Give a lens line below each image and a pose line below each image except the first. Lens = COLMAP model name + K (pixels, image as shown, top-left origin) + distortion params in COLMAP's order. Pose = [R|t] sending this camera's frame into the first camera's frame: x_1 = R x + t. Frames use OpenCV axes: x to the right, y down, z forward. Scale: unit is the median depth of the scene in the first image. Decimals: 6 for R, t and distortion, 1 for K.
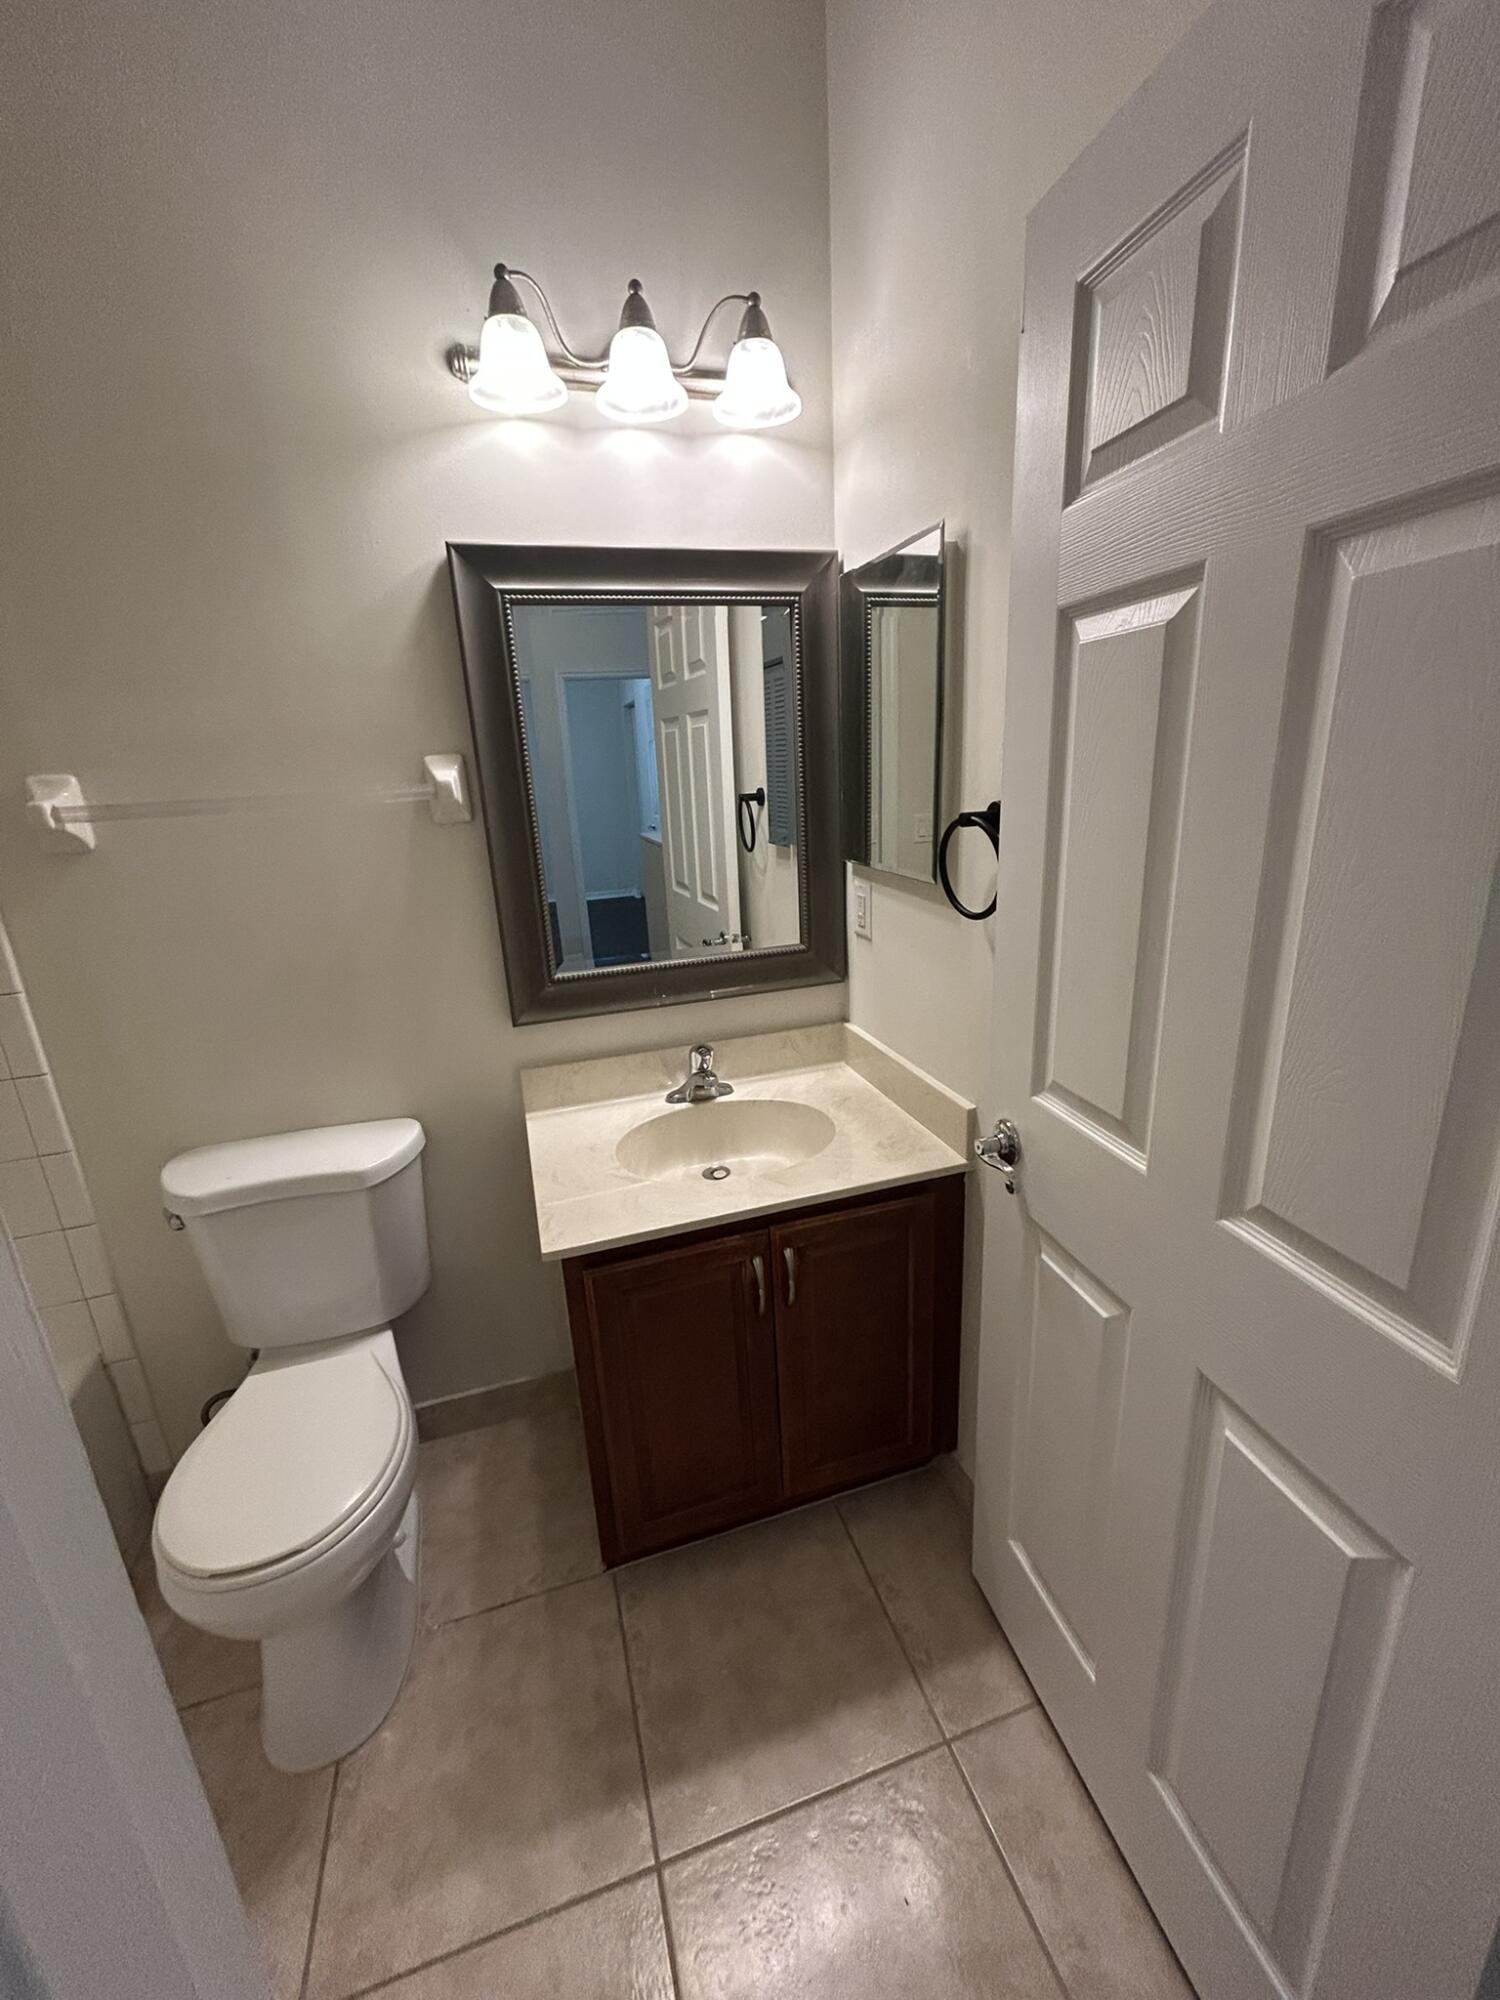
lens RADIAL K [[788.1, 0, 750.0], [0, 788.1, 1000.0], [0, 0, 1]] dist [-0.001445, -0.000090]
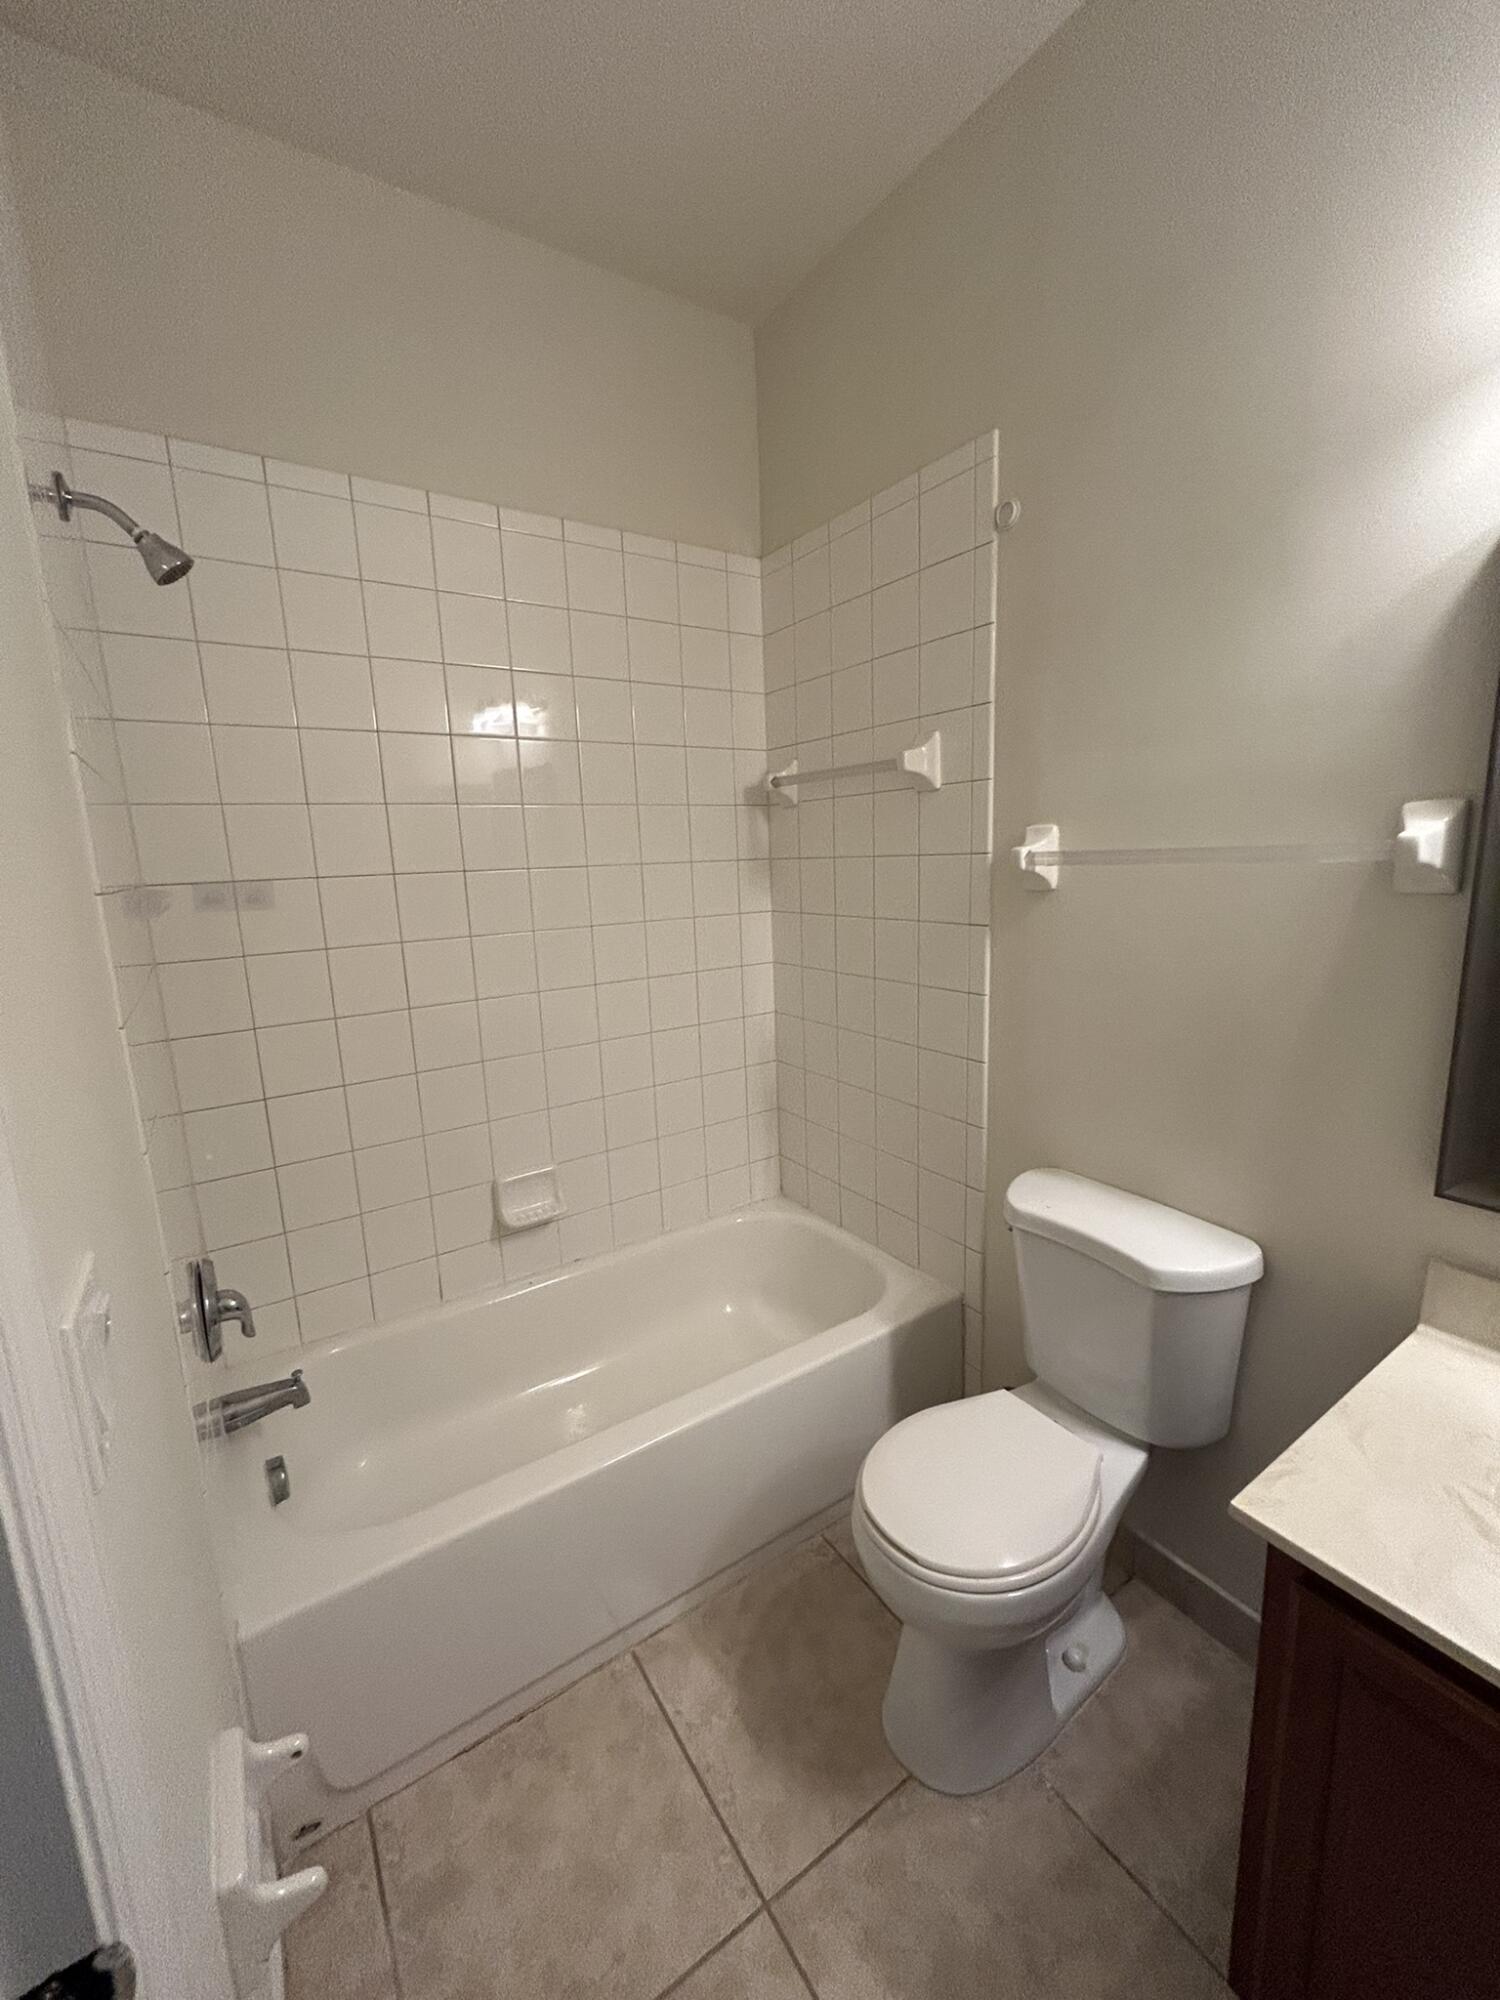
lens RADIAL K [[805.3, 0, 750.0], [0, 805.3, 1000.0], [0, 0, 1]] dist [0.001856, 0.000340]
pose [[0.285329, 0.213912, -0.934253, 0.158078], [-0.252059, 0.957209, 0.142187, -0.085449], [0.924691, 0.194917, 0.327038, 0.224095]]
